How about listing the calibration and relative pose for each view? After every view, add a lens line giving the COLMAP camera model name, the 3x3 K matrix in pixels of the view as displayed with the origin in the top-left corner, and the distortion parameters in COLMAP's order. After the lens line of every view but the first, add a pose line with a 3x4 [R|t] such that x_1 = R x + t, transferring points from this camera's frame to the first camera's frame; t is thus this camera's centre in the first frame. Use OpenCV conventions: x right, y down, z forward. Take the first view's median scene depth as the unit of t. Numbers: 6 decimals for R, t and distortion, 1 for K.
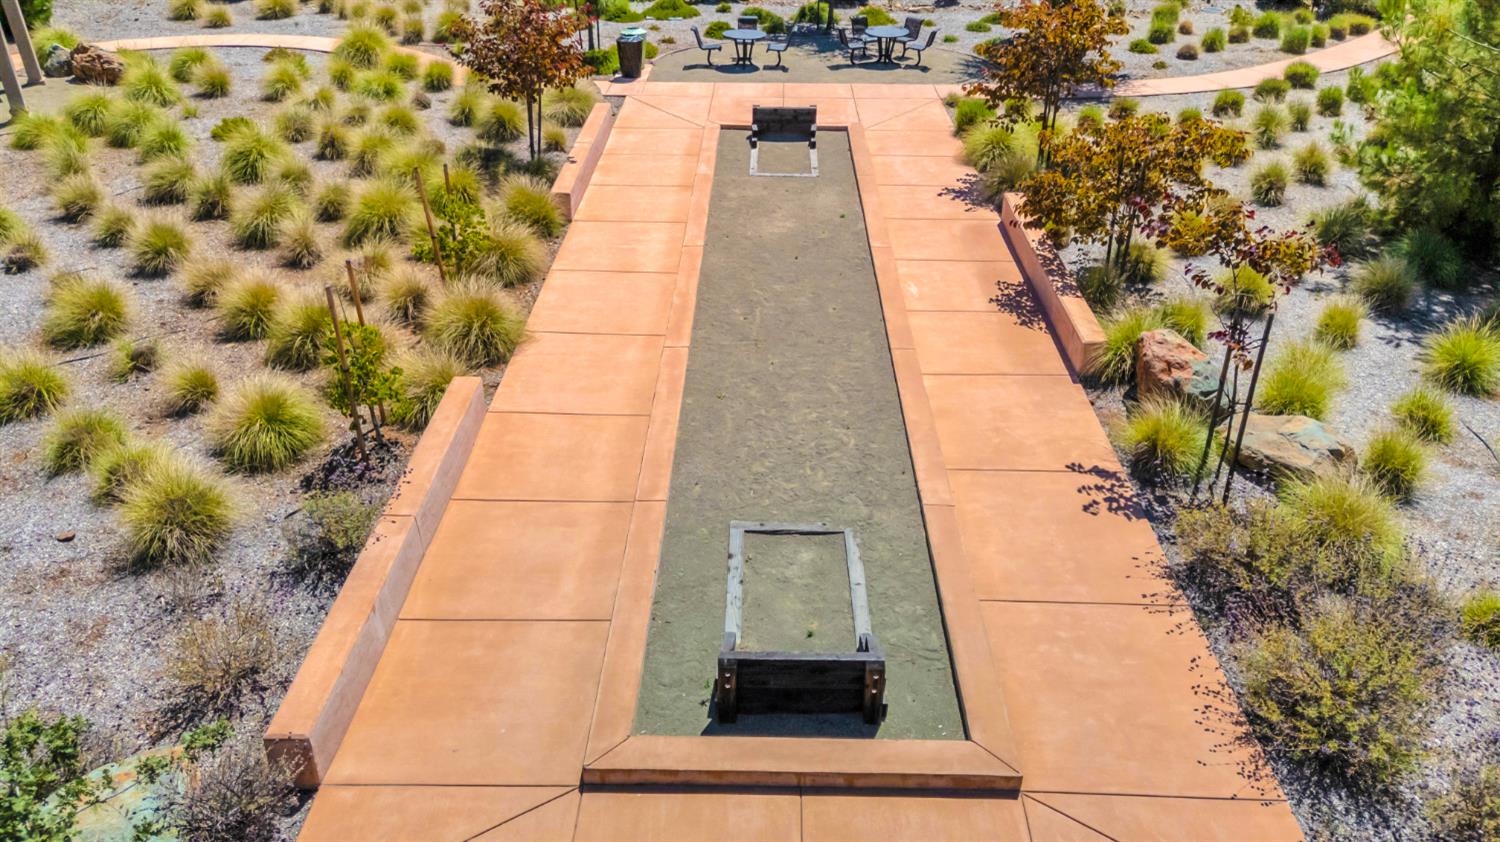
lens RADIAL K [[1096.3, 0, 749.7], [0, 1096.3, 420.9], [0, 0, 1]] dist [0.082101, -0.087440]
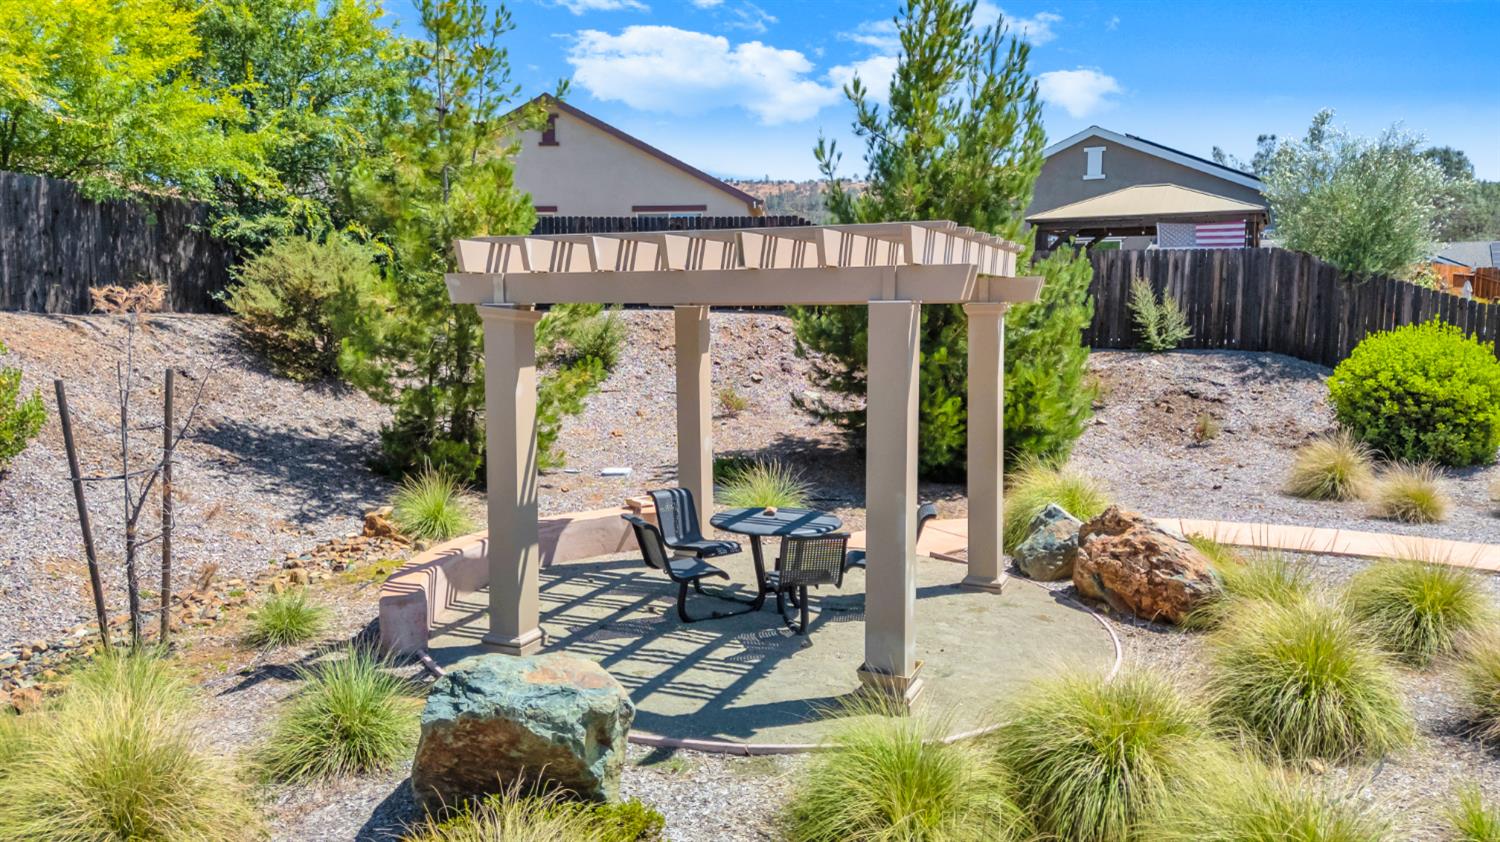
lens RADIAL K [[1096.3, 0, 749.7], [0, 1096.3, 421.9], [0, 0, 1]] dist [0.082101, -0.087440]
pose [[0.683703, 0.061833, -0.727136, -0.401267], [-0.366210, 0.890931, -0.268574, -0.212324], [0.631221, 0.449909, 0.631777, 0.653767]]
